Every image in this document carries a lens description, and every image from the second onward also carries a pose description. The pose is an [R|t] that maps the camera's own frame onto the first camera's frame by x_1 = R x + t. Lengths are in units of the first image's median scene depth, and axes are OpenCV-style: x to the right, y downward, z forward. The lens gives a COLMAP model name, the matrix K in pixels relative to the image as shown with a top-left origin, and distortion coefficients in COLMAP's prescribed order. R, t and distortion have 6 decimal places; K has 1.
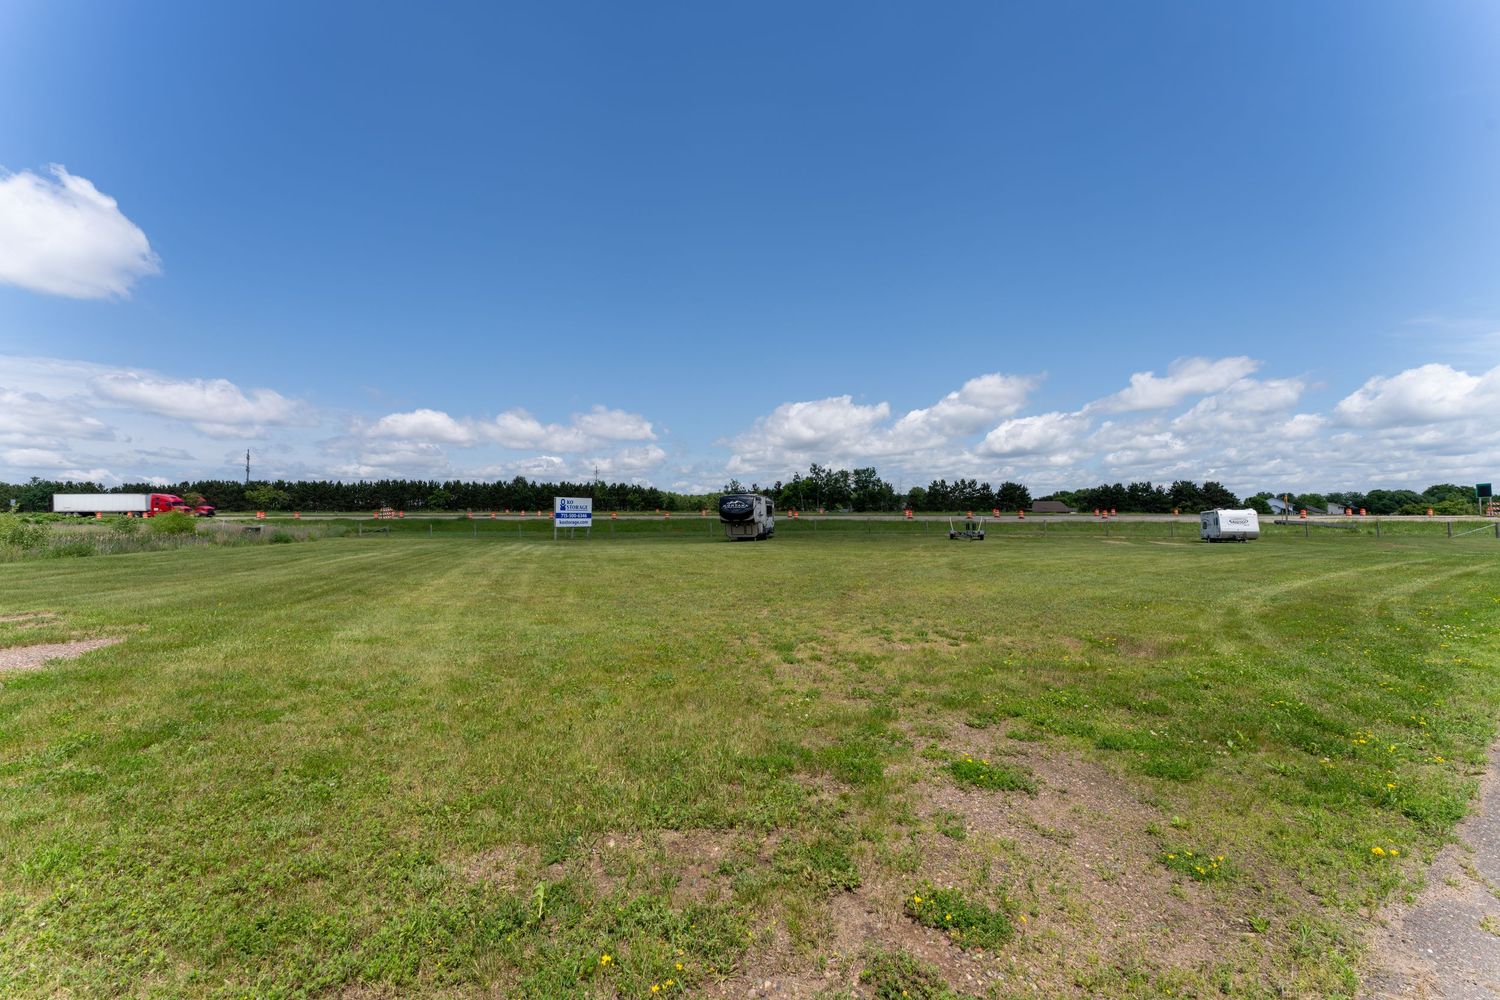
lens RADIAL K [[591.0, 0, 752.8], [0, 591.0, 503.1], [0, 0, 1]] dist [-0.000763, -0.000033]
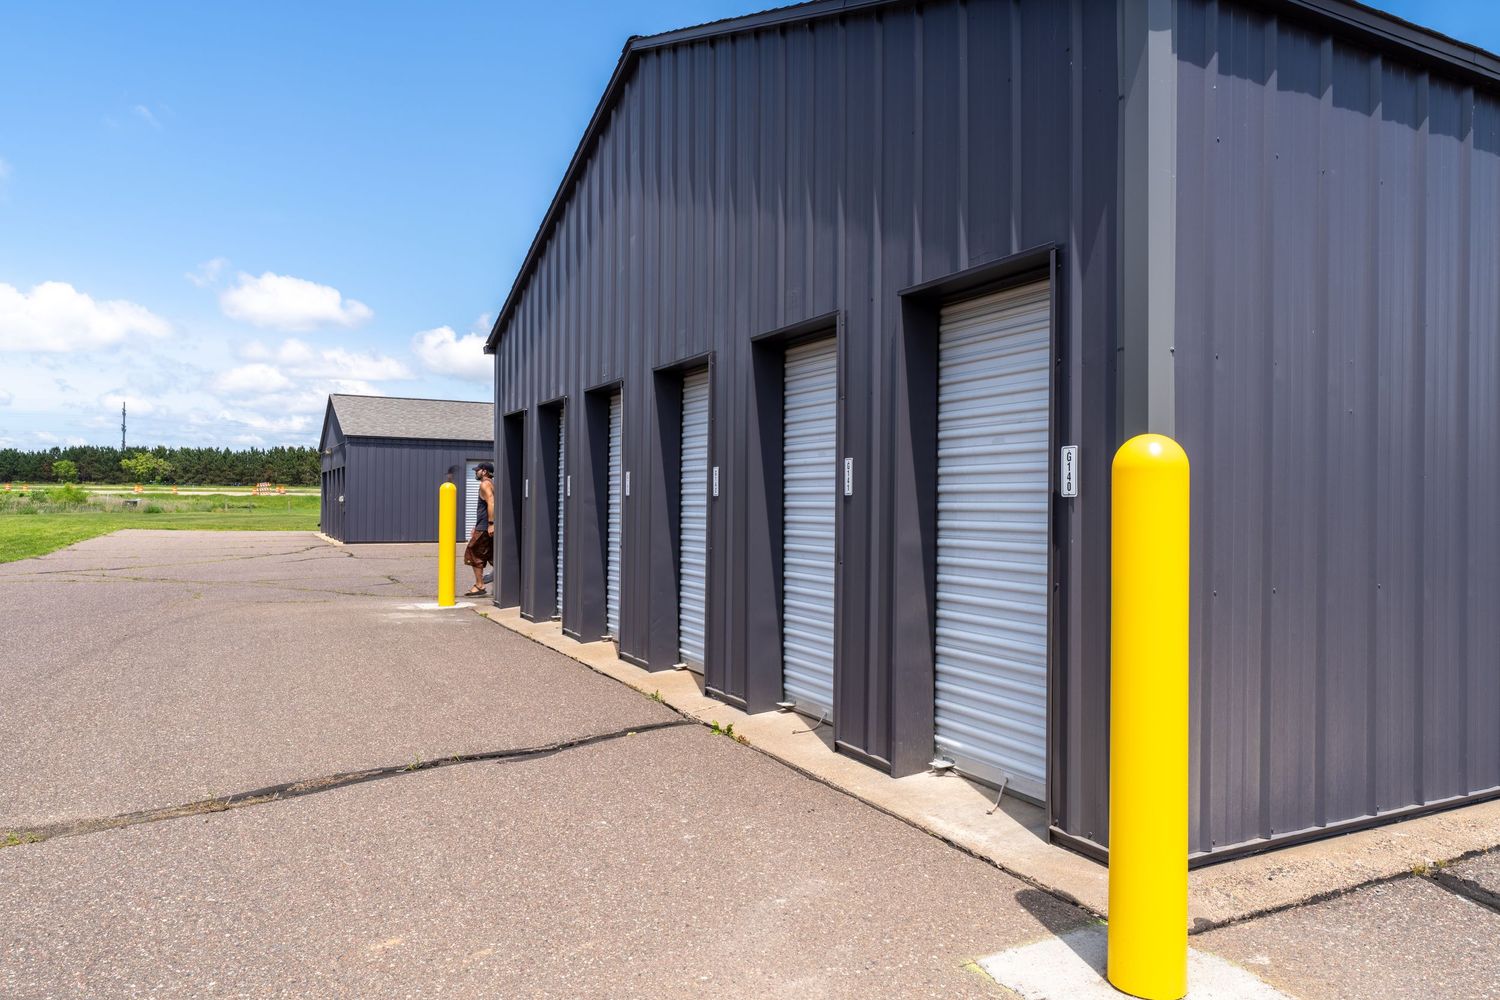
lens RADIAL K [[995.6, 0, 744.8], [0, 995.6, 502.2], [0, 0, 1]] dist [0.007914, -0.000982]
pose [[0.988655, 0.014380, -0.149511, 0.198953], [-0.010692, 0.999619, 0.025440, -0.005441], [0.149820, -0.023553, 0.988433, -0.235943]]
